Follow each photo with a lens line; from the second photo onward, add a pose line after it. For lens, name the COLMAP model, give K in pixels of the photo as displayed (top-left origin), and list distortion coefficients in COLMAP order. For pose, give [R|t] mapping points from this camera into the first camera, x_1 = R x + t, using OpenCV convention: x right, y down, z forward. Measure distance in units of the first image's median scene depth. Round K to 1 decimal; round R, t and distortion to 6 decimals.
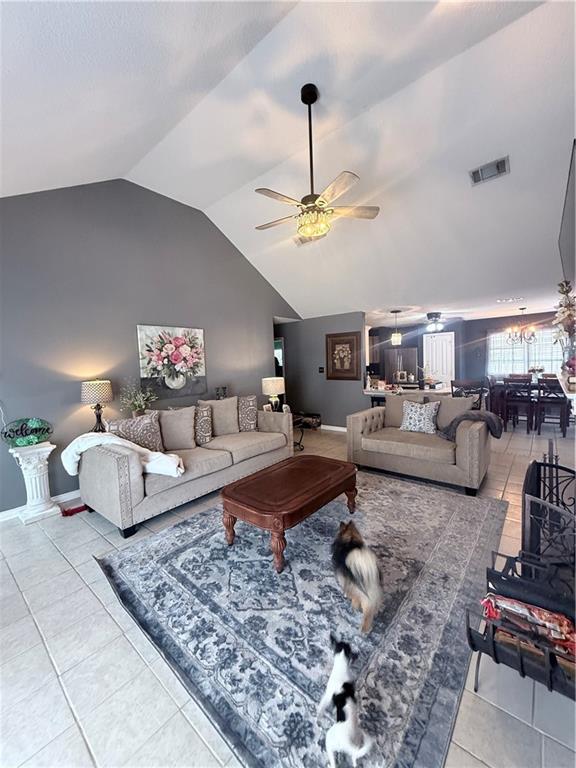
lens RADIAL K [[305.0, 0, 288.6], [0, 305.0, 381.4], [0, 0, 1]] dist [-0.002773, 0.000312]
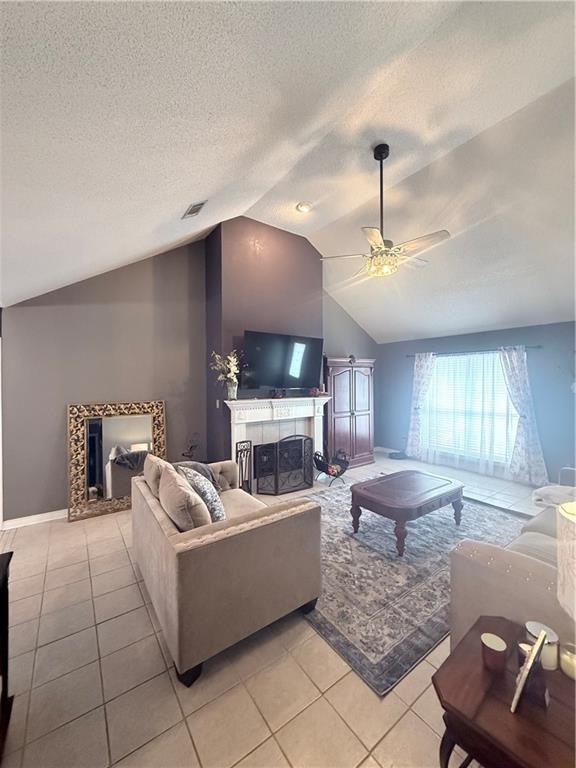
lens RADIAL K [[305.0, 0, 288.6], [0, 305.0, 381.4], [0, 0, 1]] dist [-0.002773, 0.000312]
pose [[-0.969357, 0.041948, 0.242049, 0.082729], [0.056633, 0.996932, 0.054034, -0.096497], [-0.239039, 0.066086, -0.968758, 1.140543]]
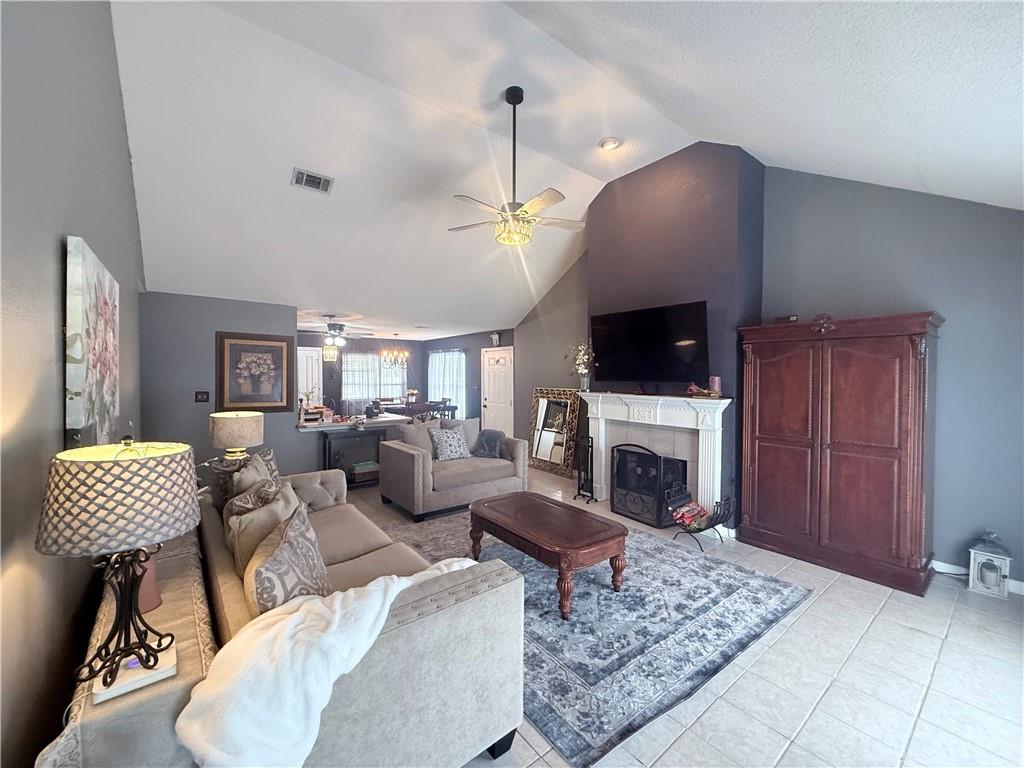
lens RADIAL K [[406.7, 0, 508.2], [0, 406.7, 383.4], [0, 0, 1]] dist [-0.002773, 0.000312]
pose [[0.206553, 0.015331, 0.978315, -0.581462], [0.049188, 0.998450, -0.026032, -0.020532], [-0.977198, 0.053498, 0.205479, 0.418622]]
